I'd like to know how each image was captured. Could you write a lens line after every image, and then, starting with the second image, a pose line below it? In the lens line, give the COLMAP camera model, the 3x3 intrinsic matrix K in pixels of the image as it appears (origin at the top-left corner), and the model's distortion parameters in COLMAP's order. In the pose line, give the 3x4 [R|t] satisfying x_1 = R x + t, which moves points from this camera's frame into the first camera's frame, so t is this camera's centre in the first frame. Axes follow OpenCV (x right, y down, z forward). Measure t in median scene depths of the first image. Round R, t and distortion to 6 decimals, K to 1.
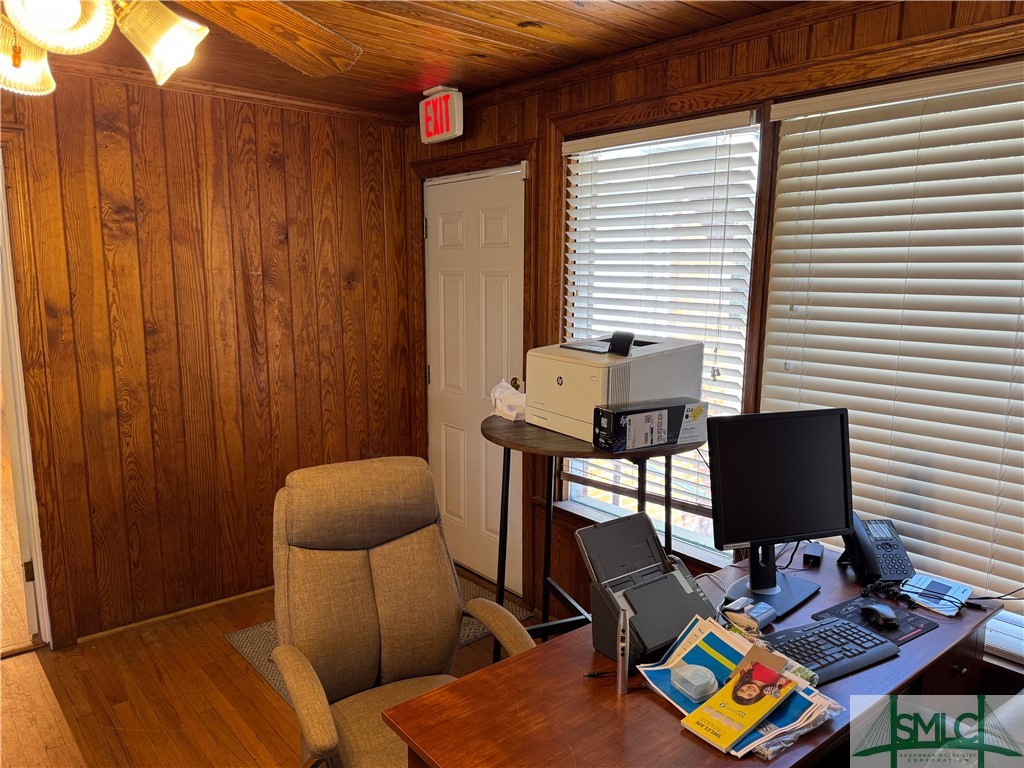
lens RADIAL K [[720.6, 0, 512.0], [0, 720.6, 384.0], [0, 0, 1]] dist [0.073571, -0.083572]
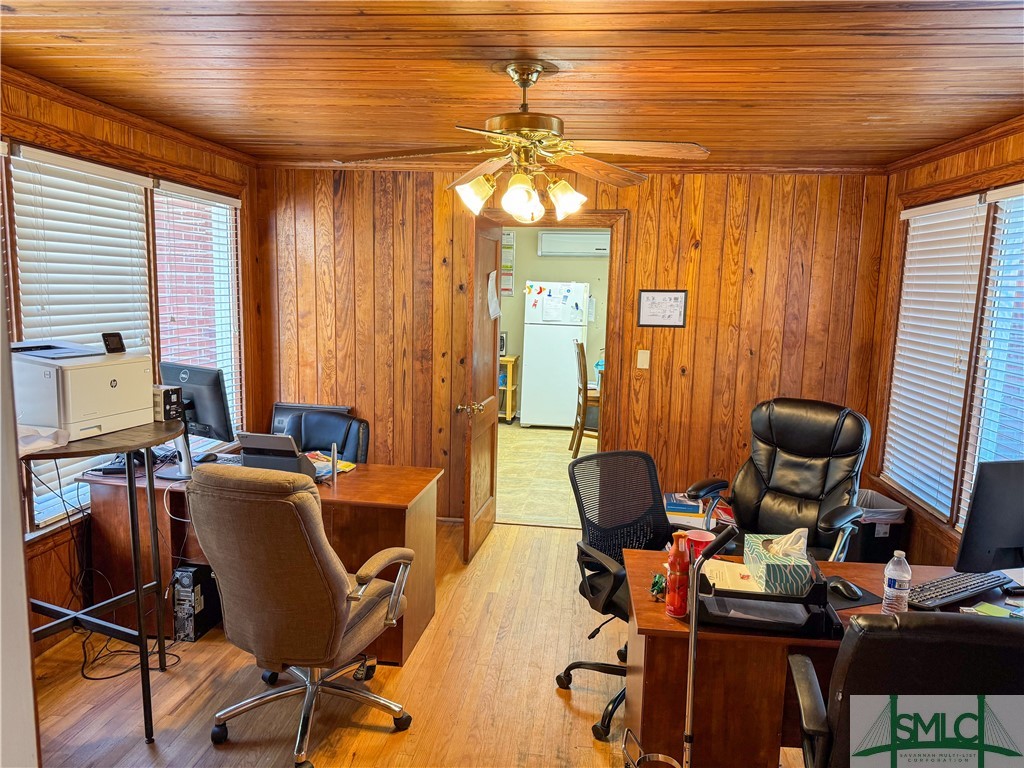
lens RADIAL K [[720.6, 0, 512.0], [0, 720.6, 384.0], [0, 0, 1]] dist [0.073571, -0.083572]
pose [[-0.659455, -0.126054, 0.741100, -1.252200], [0.086555, 0.966553, 0.241420, -0.237767], [-0.746744, 0.223352, -0.626488, 1.349666]]
